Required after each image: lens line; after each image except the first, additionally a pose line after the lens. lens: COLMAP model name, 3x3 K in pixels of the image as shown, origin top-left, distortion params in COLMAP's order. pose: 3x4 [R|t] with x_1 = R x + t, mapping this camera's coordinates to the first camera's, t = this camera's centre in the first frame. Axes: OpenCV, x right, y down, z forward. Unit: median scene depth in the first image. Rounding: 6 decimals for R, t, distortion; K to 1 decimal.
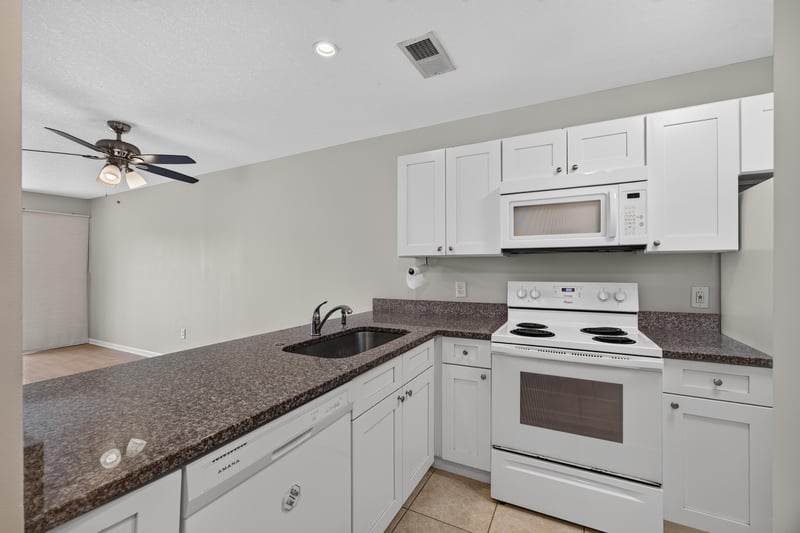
lens RADIAL K [[329.3, 0, 403.0], [0, 329.3, 266.5], [0, 0, 1]] dist [-0.003108, -0.000174]
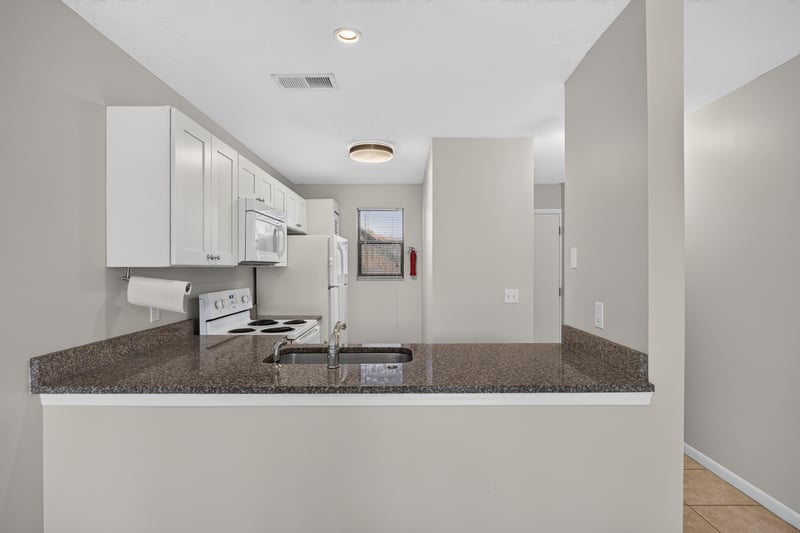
lens RADIAL K [[417.1, 0, 400.0], [0, 417.1, 266.5], [0, 0, 1]] dist [-0.011615, 0.000305]
pose [[-0.452672, 0.005766, 0.891658, -1.077511], [-0.000187, 0.999978, -0.006562, -0.025850], [-0.891677, -0.003137, -0.452661, 1.126030]]
